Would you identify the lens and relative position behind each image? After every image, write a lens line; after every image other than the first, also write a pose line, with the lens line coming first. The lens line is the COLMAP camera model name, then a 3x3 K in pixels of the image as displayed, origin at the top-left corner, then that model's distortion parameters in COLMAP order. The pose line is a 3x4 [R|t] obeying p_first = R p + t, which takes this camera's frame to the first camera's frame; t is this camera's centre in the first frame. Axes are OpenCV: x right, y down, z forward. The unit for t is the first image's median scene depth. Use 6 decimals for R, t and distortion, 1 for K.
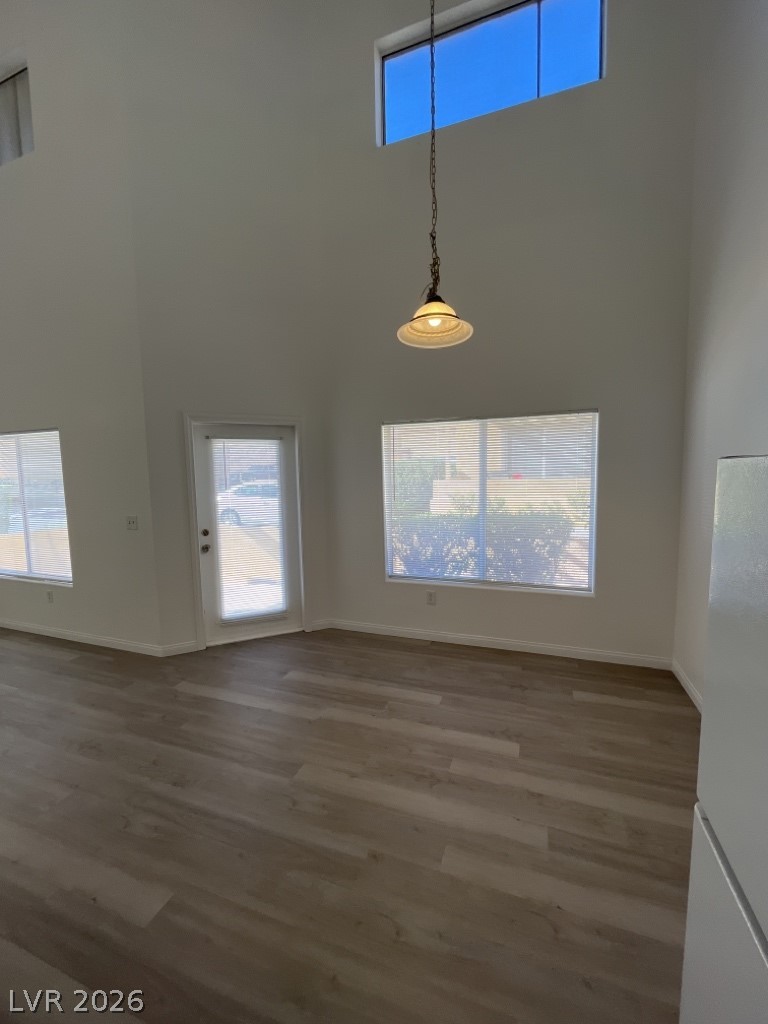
lens RADIAL K [[413.5, 0, 383.5], [0, 413.5, 511.8], [0, 0, 1]] dist [-0.001704, -0.000826]
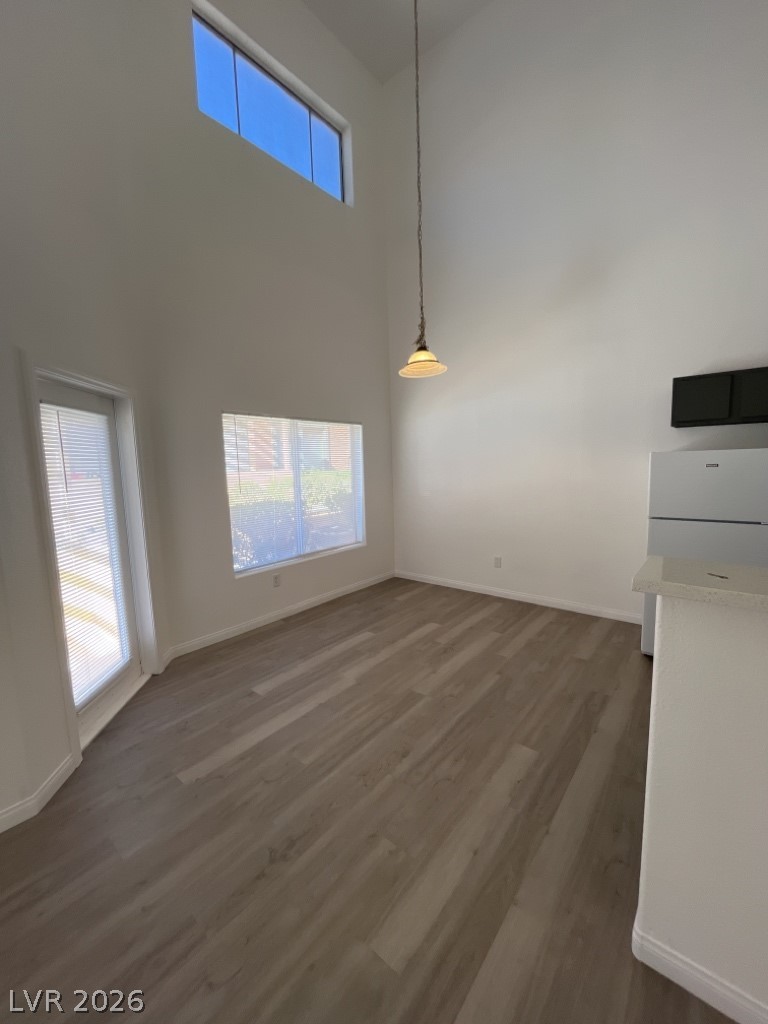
lens RADIAL K [[413.5, 0, 387.0], [0, 413.5, 512.1], [0, 0, 1]] dist [-0.001704, -0.000826]
pose [[0.327313, -0.103509, 0.939229, -0.909731], [0.109645, 0.991428, 0.071052, -0.015911], [-0.938533, 0.079726, 0.335857, 0.409911]]
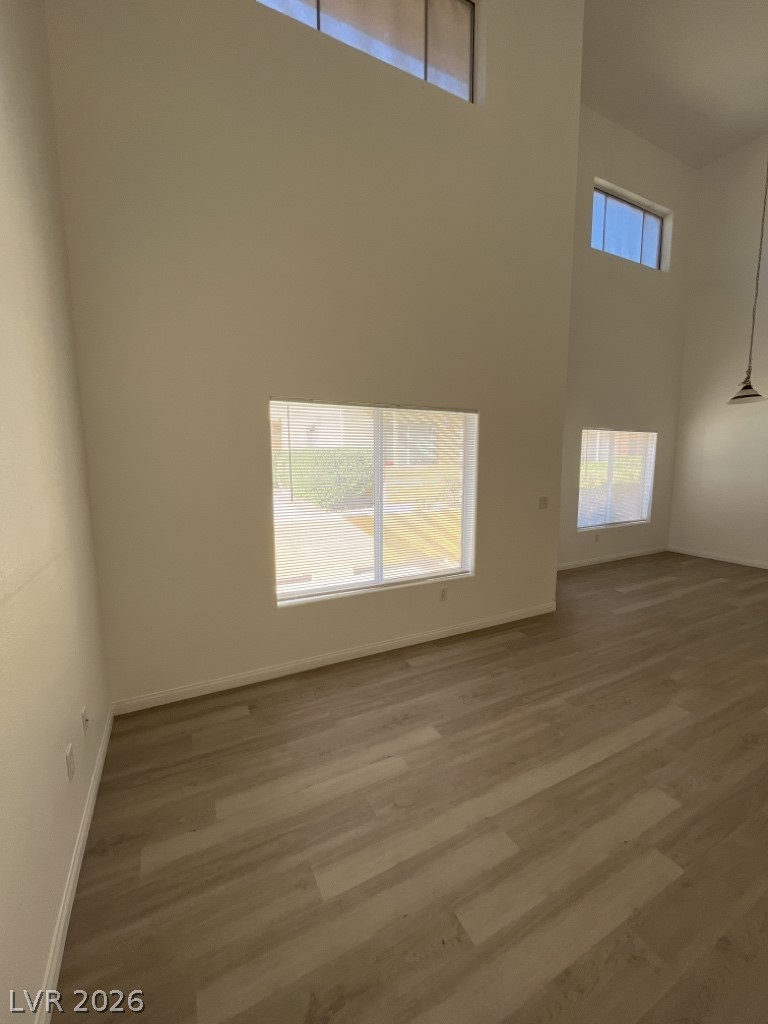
lens RADIAL K [[413.5, 0, 393.0], [0, 413.5, 510.2], [0, 0, 1]] dist [-0.001704, -0.000826]
pose [[0.672798, -0.080434, 0.735441, -1.866887], [0.062026, 0.996705, 0.052265, -0.039057], [-0.737221, 0.010452, 0.675570, 0.569427]]
